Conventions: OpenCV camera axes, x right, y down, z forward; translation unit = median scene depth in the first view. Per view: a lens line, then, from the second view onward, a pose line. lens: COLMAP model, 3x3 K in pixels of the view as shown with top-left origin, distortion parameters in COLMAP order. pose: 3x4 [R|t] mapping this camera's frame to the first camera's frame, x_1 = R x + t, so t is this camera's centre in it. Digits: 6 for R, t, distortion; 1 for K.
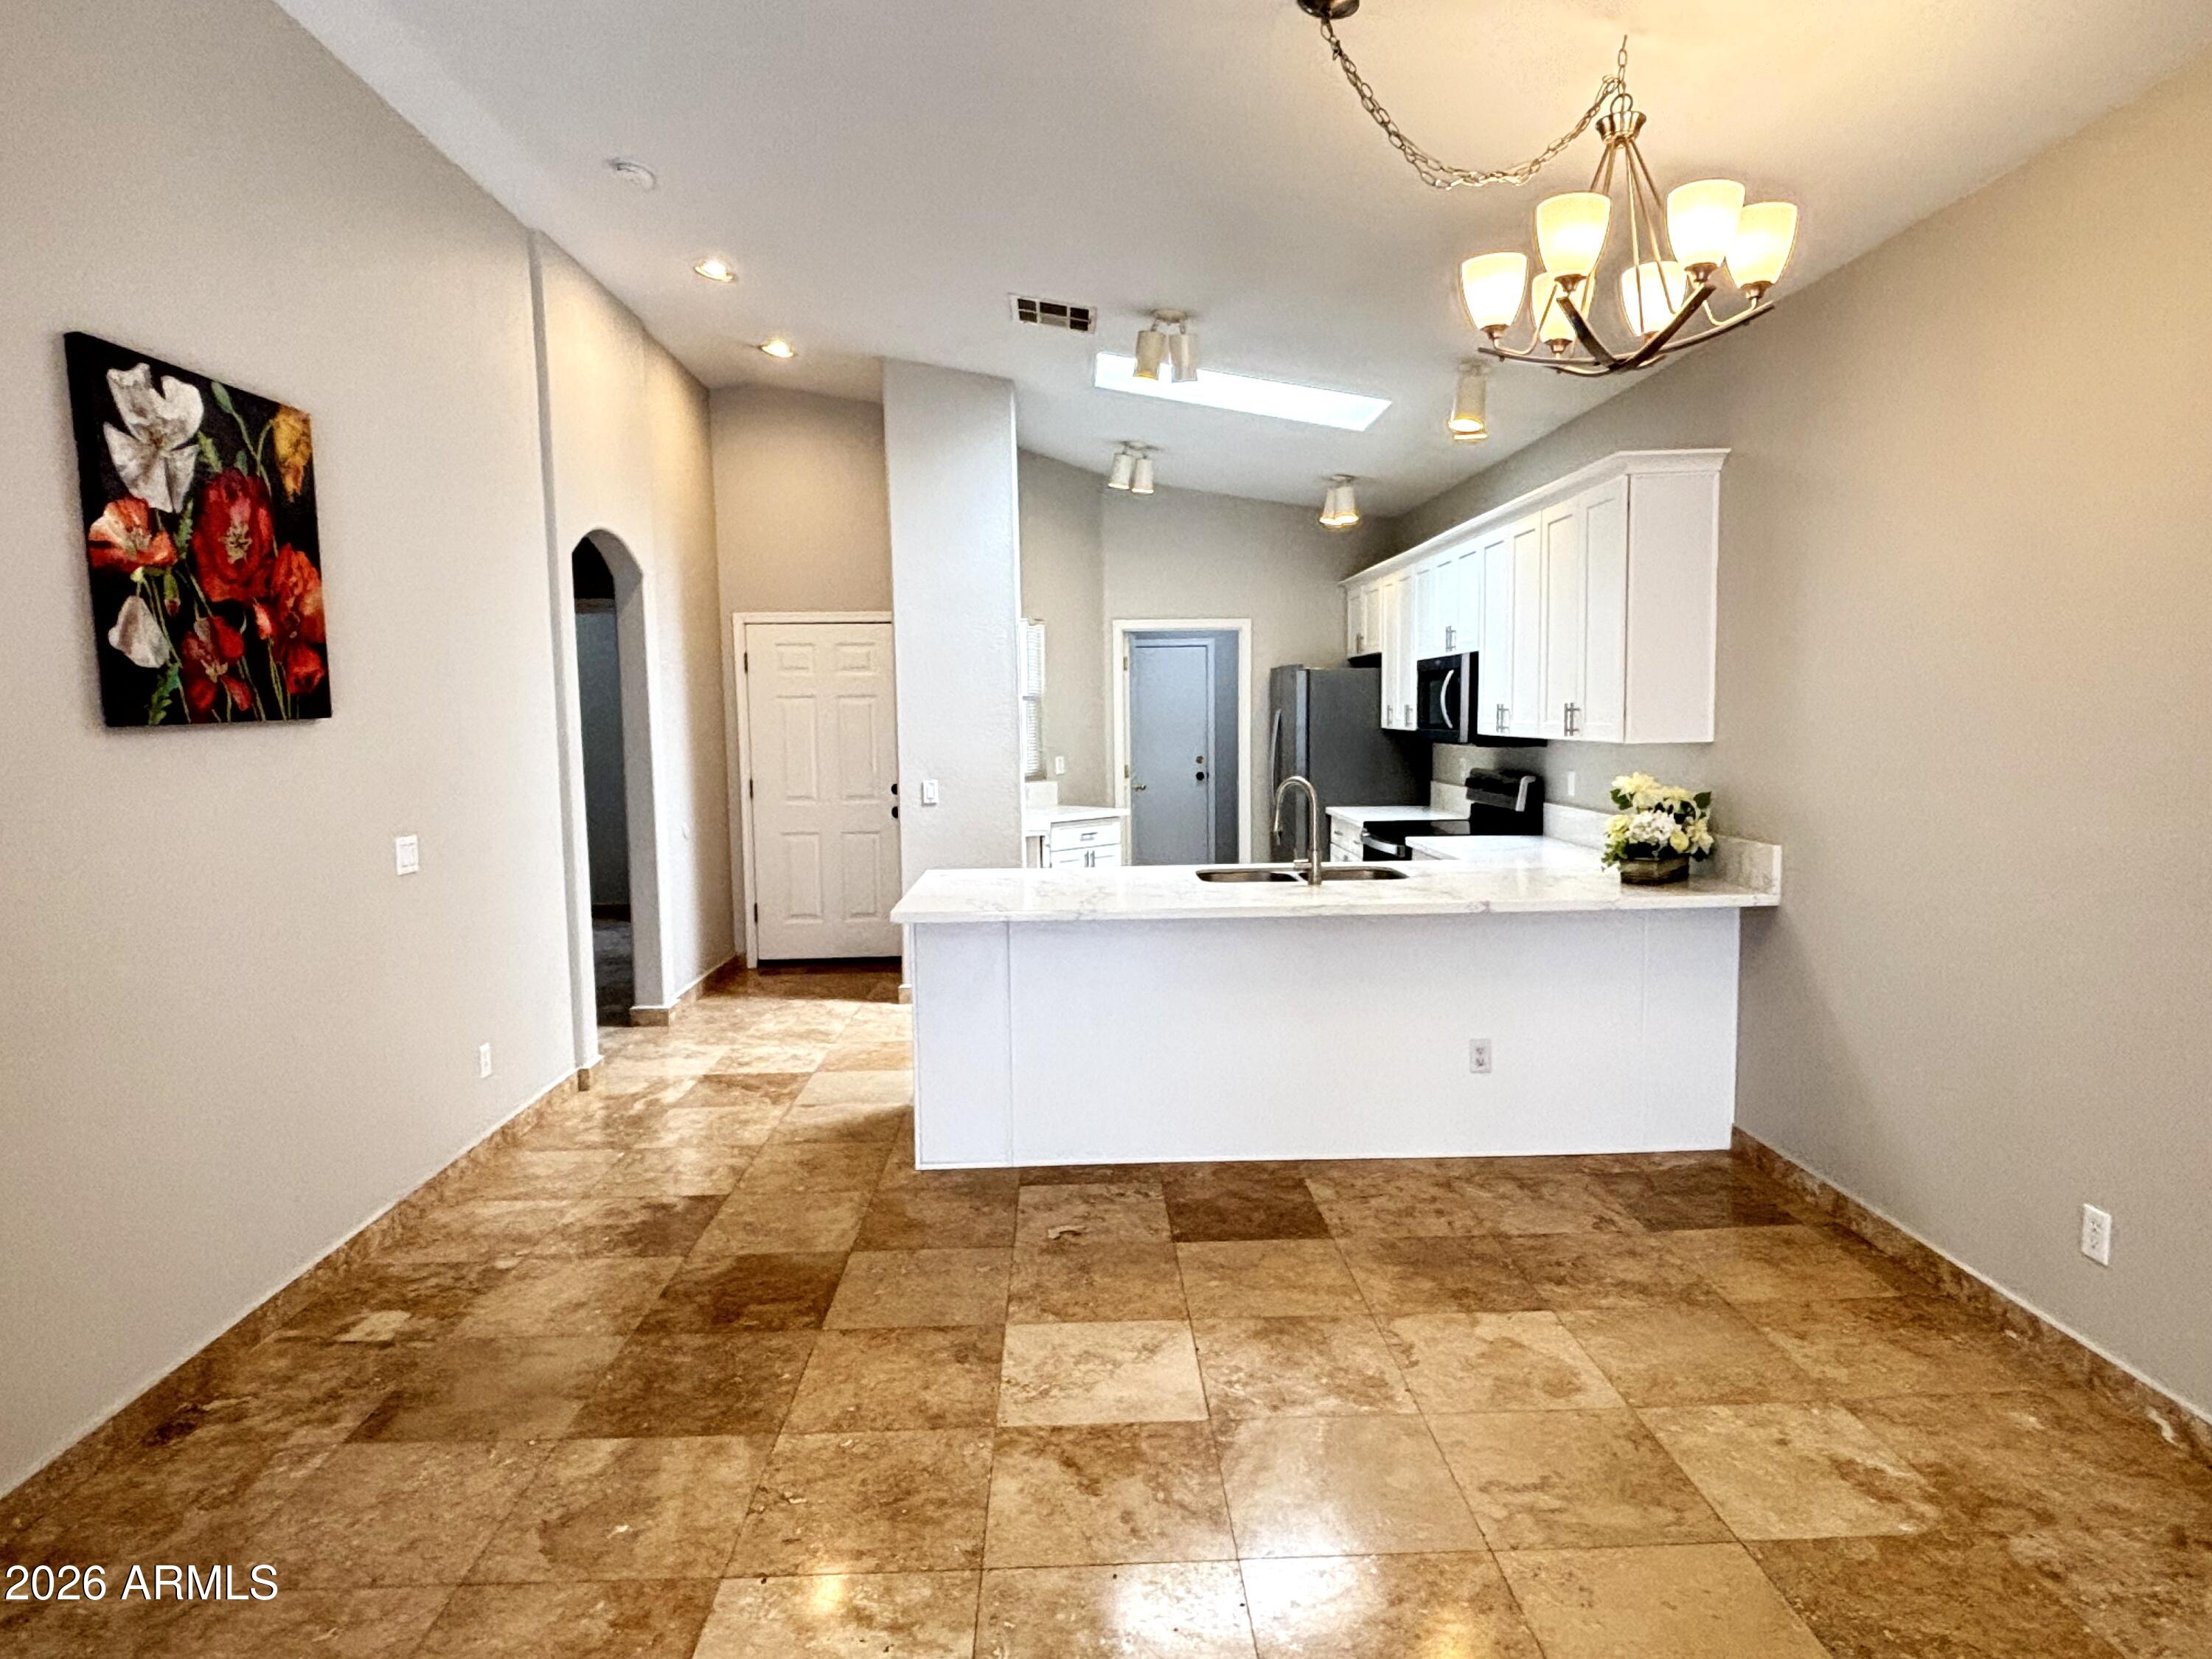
lens RADIAL K [[1286.2, 0, 1113.1], [0, 1286.2, 807.8], [0, 0, 1]] dist [-0.000203, -0.001729]
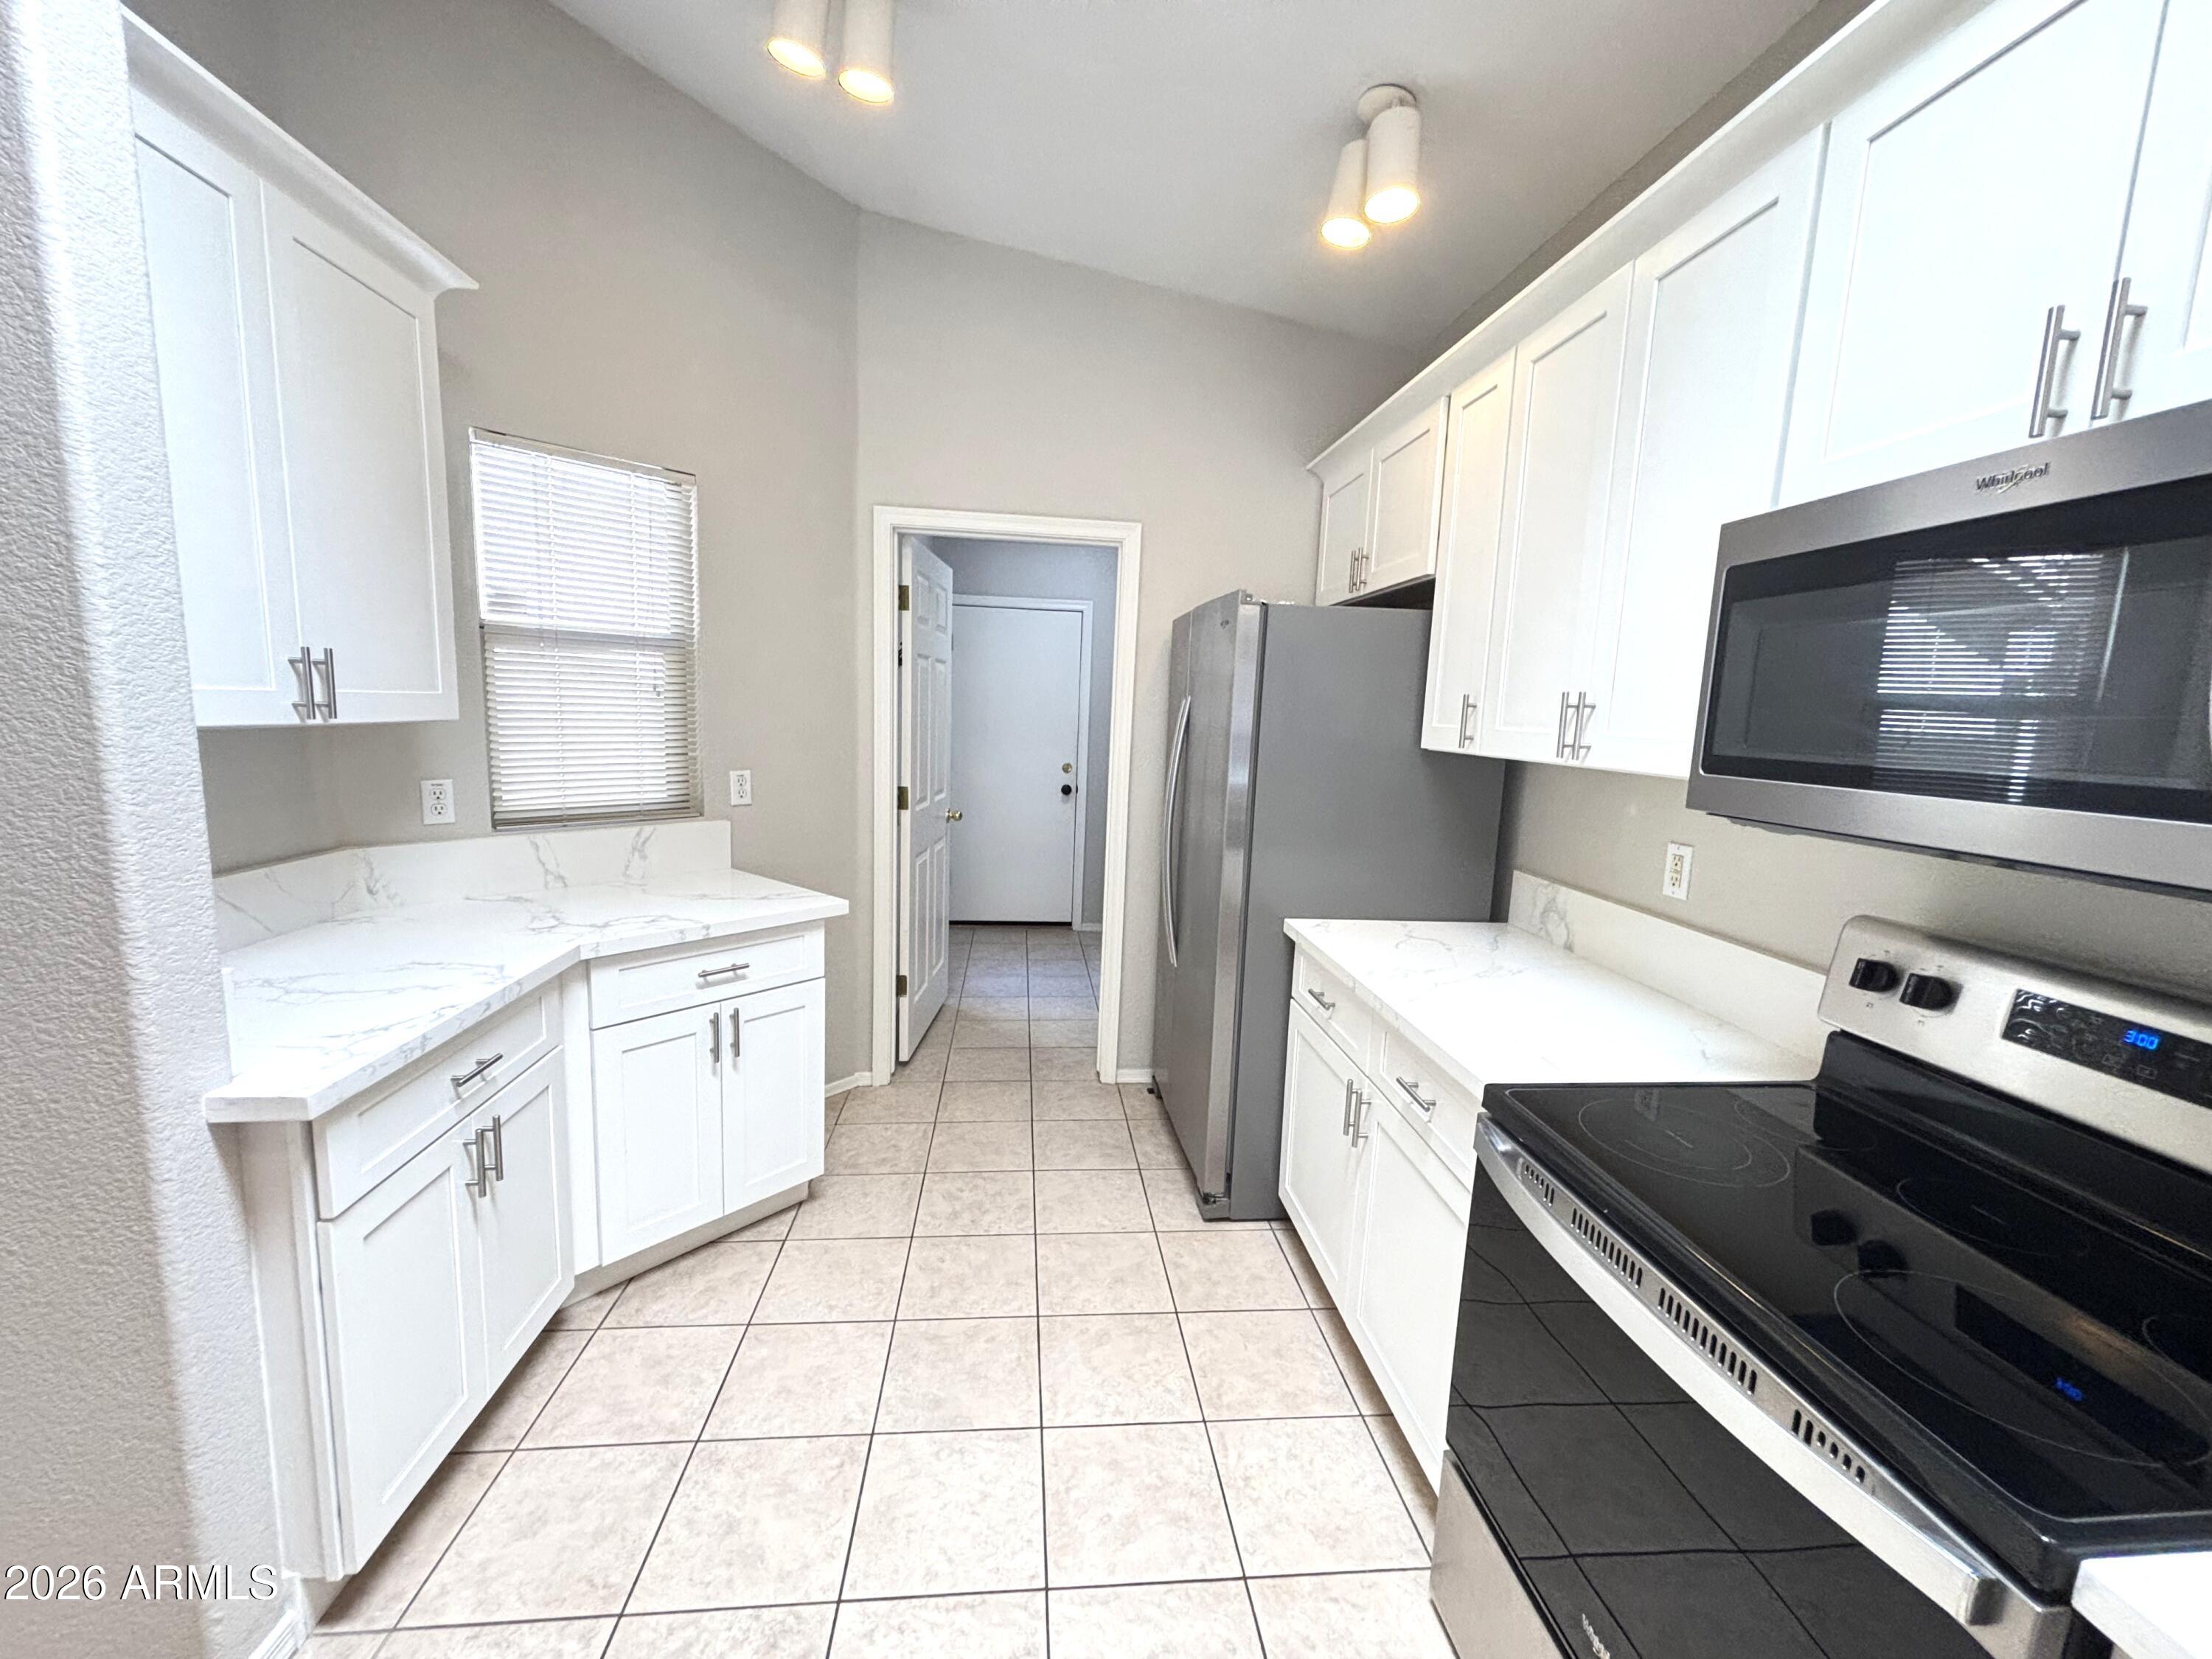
lens RADIAL K [[871.1, 0, 1106.0], [0, 871.1, 829.5], [0, 0, 1]] dist [-0.048323, -0.000055]
pose [[0.996809, 0.044114, 0.066527, 0.125162], [-0.048107, 0.997059, 0.059653, -0.070956], [-0.063699, -0.062663, 0.996000, 1.075603]]
